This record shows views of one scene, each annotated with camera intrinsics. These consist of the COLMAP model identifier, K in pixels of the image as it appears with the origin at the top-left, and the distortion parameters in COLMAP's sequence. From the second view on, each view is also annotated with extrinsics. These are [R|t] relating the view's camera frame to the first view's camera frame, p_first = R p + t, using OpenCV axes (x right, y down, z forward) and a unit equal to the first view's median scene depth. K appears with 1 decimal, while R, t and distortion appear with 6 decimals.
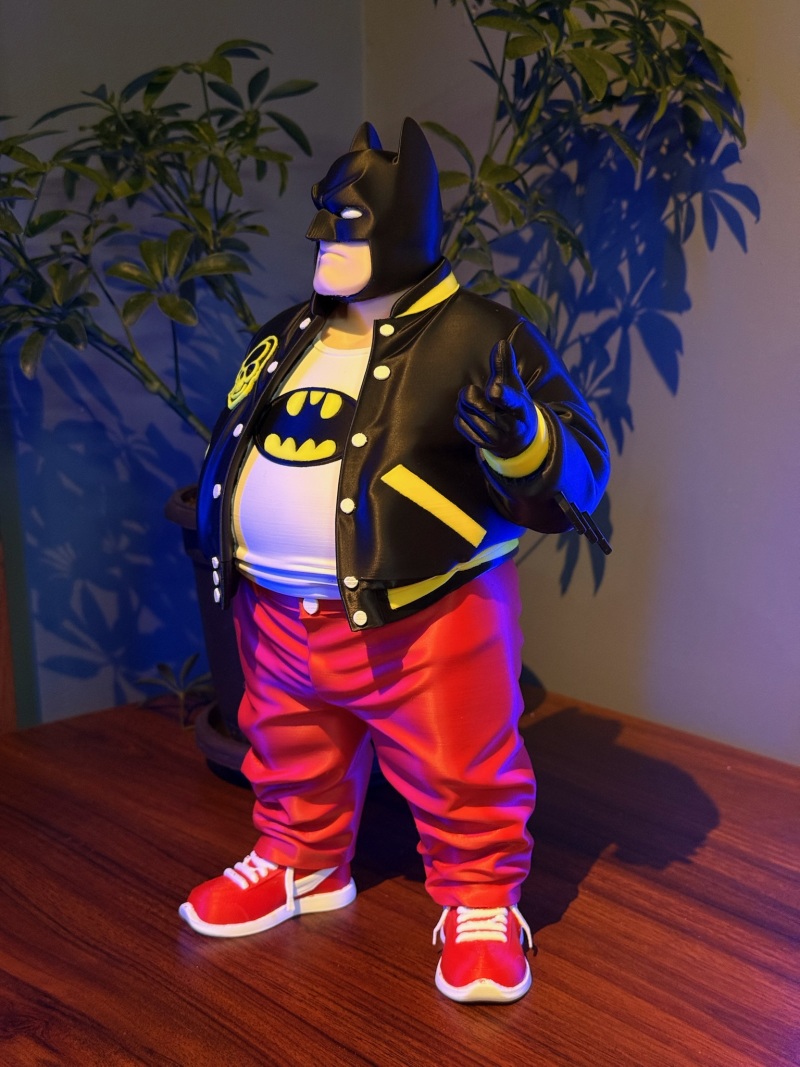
lens RADIAL K [[1512.5, 0, 400.0], [0, 1512.5, 533.5], [0, 0, 1]] dist [0.314294, -0.894817]
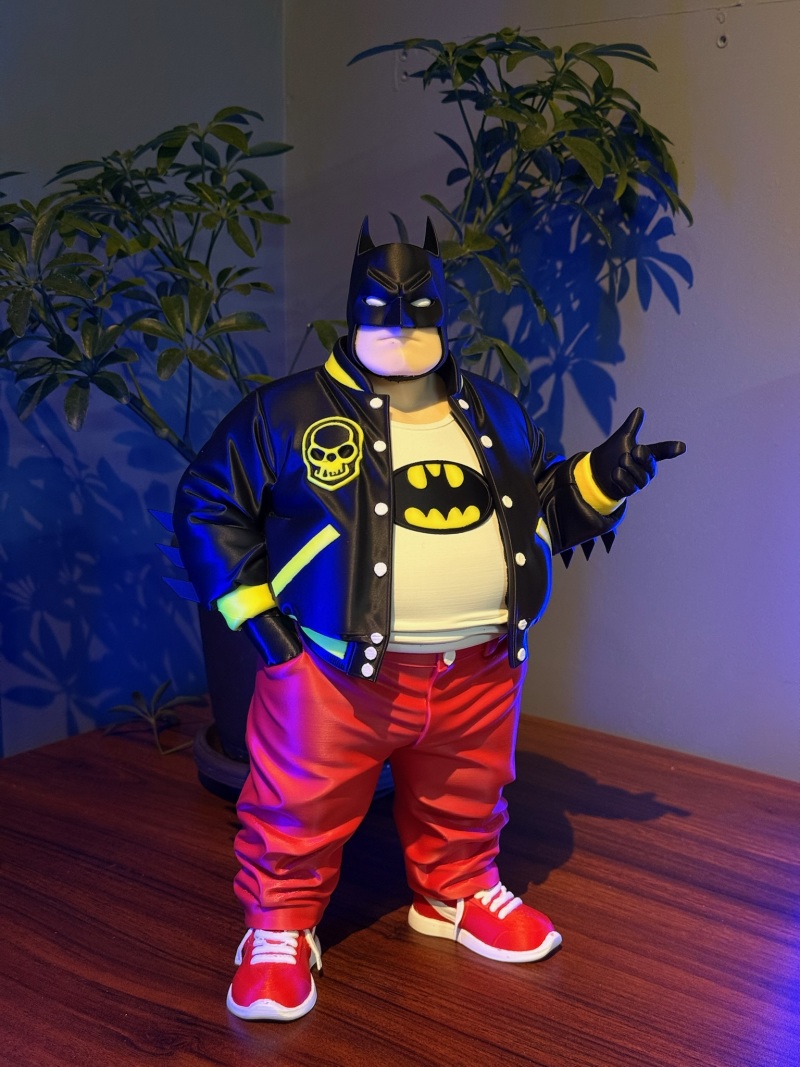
lens RADIAL K [[1512.5, 0, 400.0], [0, 1512.5, 533.5], [0, 0, 1]] dist [0.314294, -0.894817]
pose [[0.978252, -0.012940, 0.207018, -0.205333], [0.011282, 0.999894, 0.009187, -0.031951], [-0.207115, -0.006651, 0.978294, -0.062120]]
